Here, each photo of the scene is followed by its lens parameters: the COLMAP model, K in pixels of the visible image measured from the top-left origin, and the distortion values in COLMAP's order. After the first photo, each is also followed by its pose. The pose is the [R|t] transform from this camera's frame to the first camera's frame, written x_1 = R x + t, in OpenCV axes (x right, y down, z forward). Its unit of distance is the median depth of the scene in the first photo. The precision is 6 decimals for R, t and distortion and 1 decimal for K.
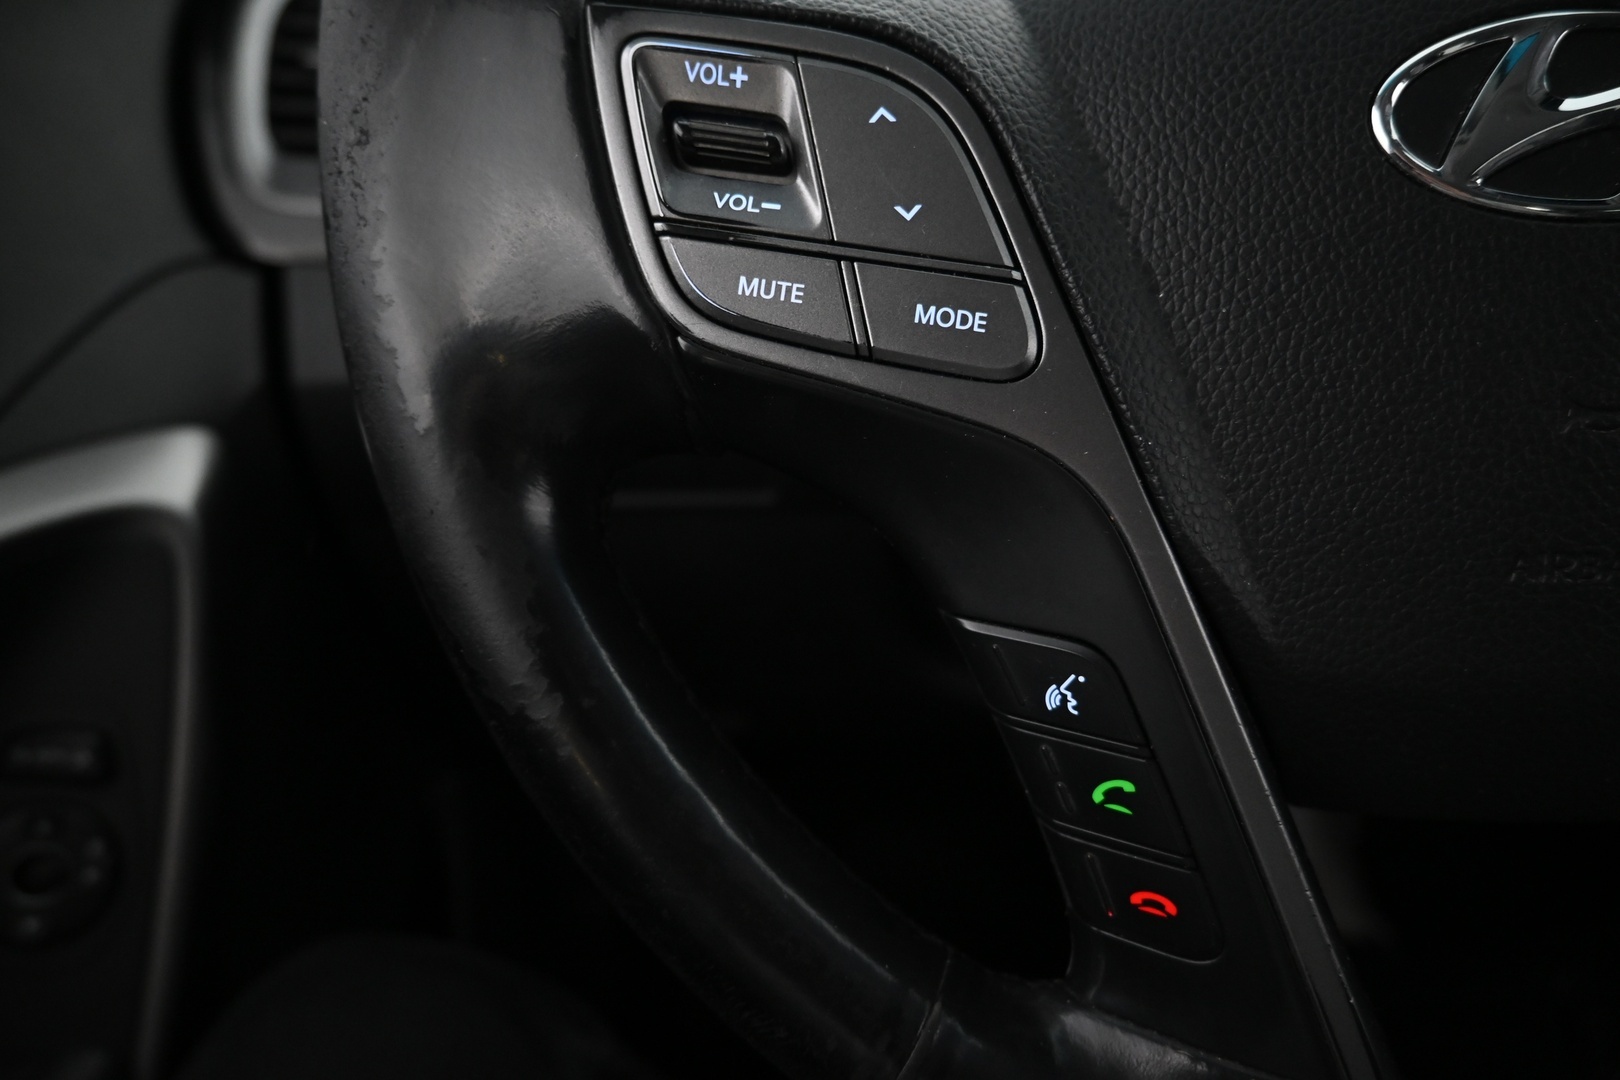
lens RADIAL K [[1110.2, 0, 810.0], [0, 1110.2, 540.0], [0, 0, 1]] dist [0.003728, 0.000558]
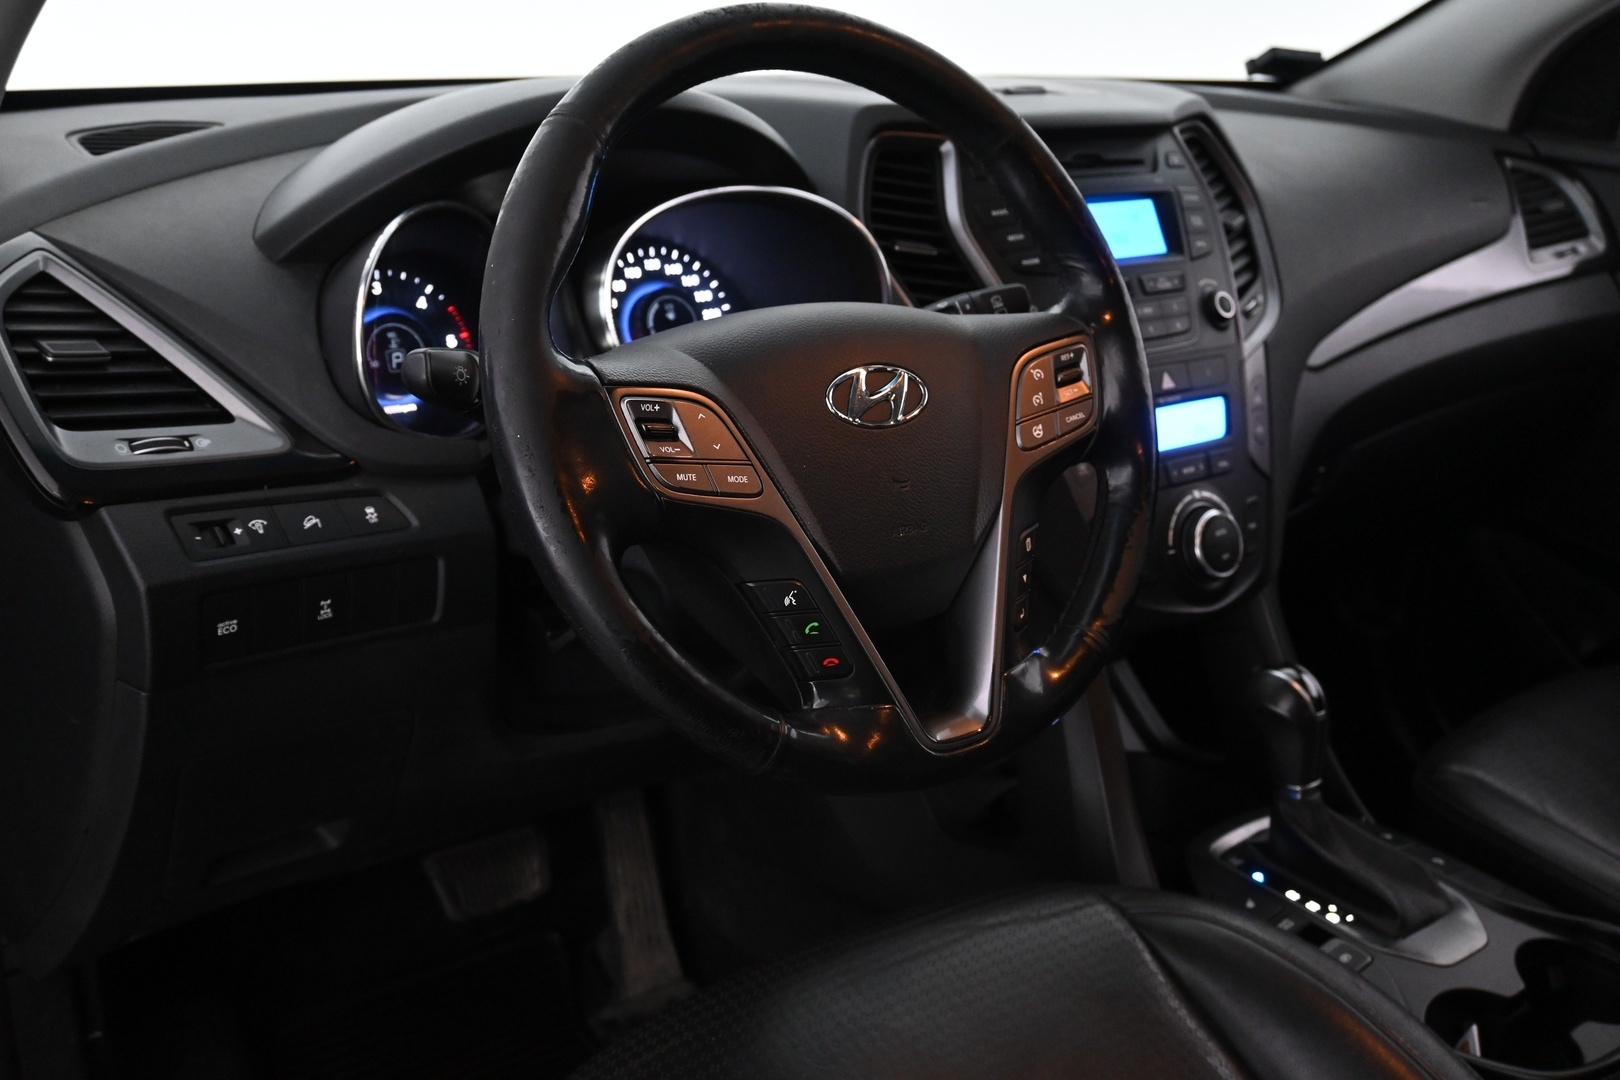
lens RADIAL K [[1555.7, 0, 810.0], [0, 1555.7, 540.0], [0, 0, 1]] dist [-0.009376, -0.003644]
pose [[0.771575, -0.146726, 0.618986, -2.313034], [0.235482, 0.969792, -0.063649, 0.269074], [-0.590949, 0.194870, 0.782819, -2.338409]]
